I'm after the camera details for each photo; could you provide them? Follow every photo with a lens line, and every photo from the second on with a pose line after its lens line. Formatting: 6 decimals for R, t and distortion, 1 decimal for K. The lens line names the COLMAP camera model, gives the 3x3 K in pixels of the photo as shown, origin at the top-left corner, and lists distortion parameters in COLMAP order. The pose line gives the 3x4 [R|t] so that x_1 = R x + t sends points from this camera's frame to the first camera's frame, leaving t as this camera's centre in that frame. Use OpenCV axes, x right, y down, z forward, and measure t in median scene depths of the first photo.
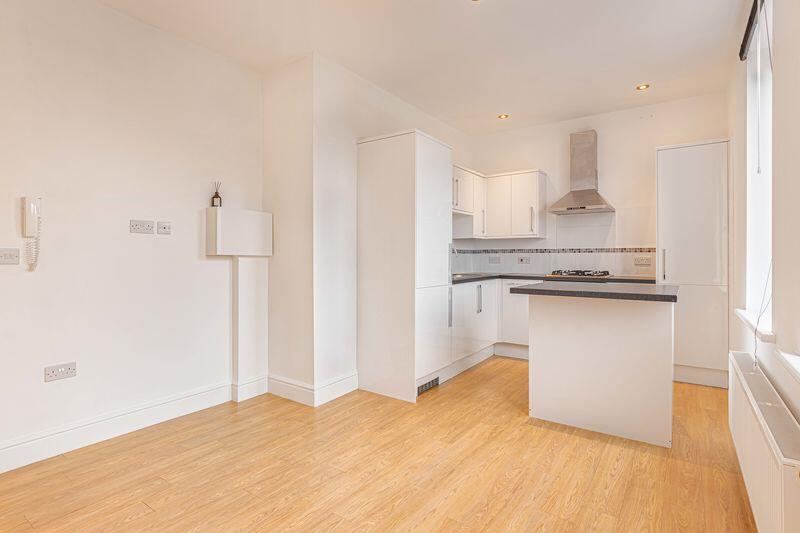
lens RADIAL K [[411.5, 0, 394.4], [0, 411.5, 257.5], [0, 0, 1]] dist [0.001335, 0.000808]
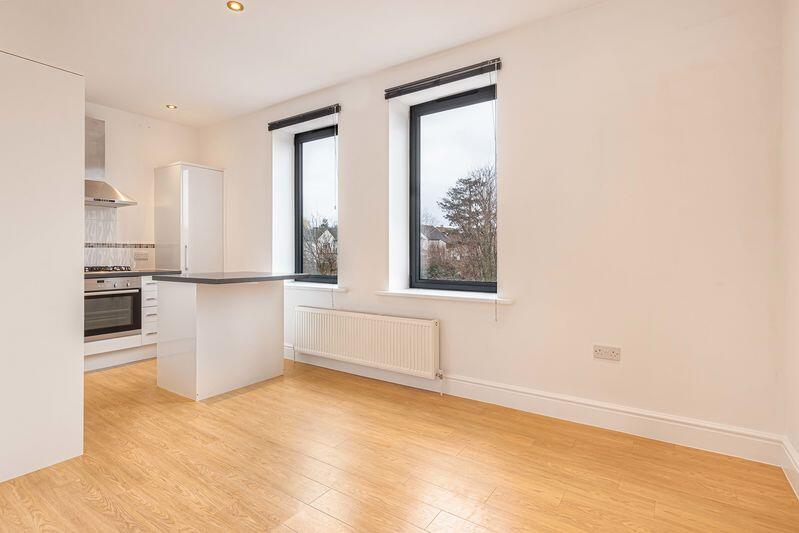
lens RADIAL K [[411.0, 0, 383.9], [0, 411.0, 255.2], [0, 0, 1]] dist [0.001335, 0.000808]
pose [[-0.012248, -0.007299, 0.999898, -0.490916], [0.002148, 0.999971, 0.007326, 0.000364], [-0.999923, 0.002238, -0.012232, 0.349322]]
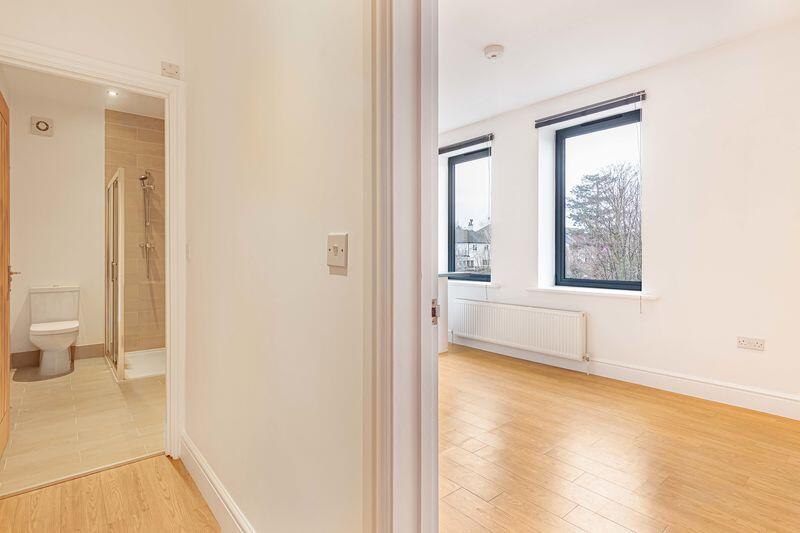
lens RADIAL K [[411.5, 0, 377.9], [0, 411.5, 258.4], [0, 0, 1]] dist [0.001335, 0.000808]
pose [[0.263064, -0.012164, 0.964702, -0.723128], [0.001241, 0.999924, 0.012270, -0.005340], [-0.964777, -0.002030, 0.263059, 0.438809]]
